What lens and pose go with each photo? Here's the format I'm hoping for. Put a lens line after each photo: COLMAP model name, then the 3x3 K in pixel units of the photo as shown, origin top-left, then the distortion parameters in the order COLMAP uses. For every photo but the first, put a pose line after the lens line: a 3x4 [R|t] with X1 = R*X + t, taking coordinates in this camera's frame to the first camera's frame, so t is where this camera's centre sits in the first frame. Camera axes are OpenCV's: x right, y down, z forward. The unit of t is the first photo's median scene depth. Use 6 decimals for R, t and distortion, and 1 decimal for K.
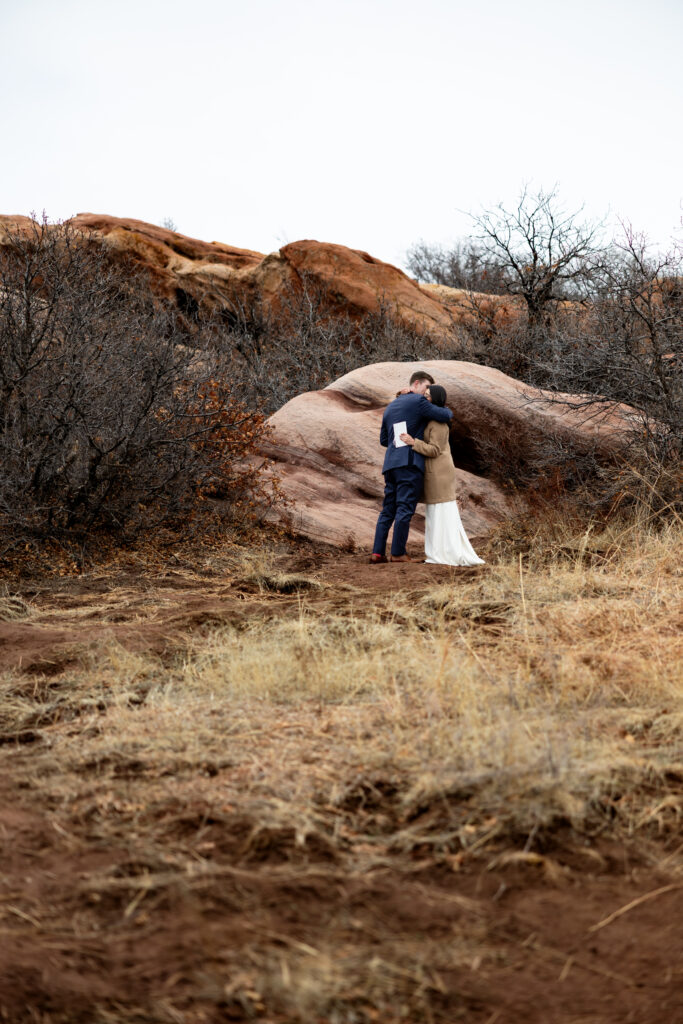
lens RADIAL K [[2519.0, 0, 341.5], [0, 2519.0, 512.0], [0, 0, 1]] dist [0.068569, 0.263973]
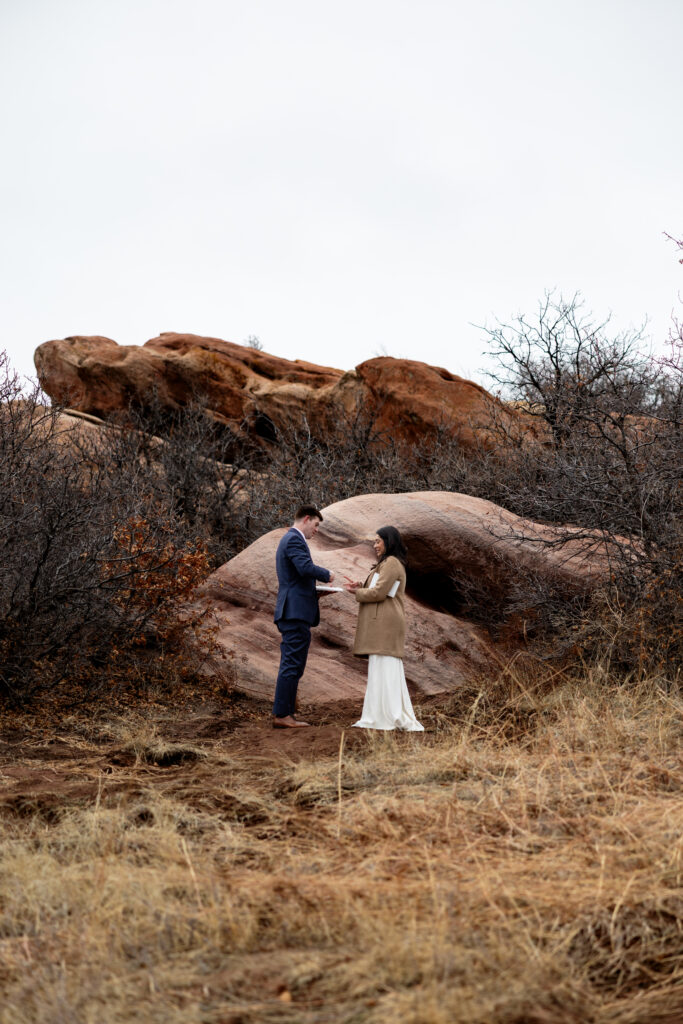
lens RADIAL K [[2519.0, 0, 341.5], [0, 2519.0, 512.0], [0, 0, 1]] dist [0.068569, 0.263973]
pose [[0.993253, -0.011500, -0.115397, 0.078990], [0.006506, 0.999030, -0.043559, -0.009732], [0.115786, 0.042514, 0.992364, 0.072713]]
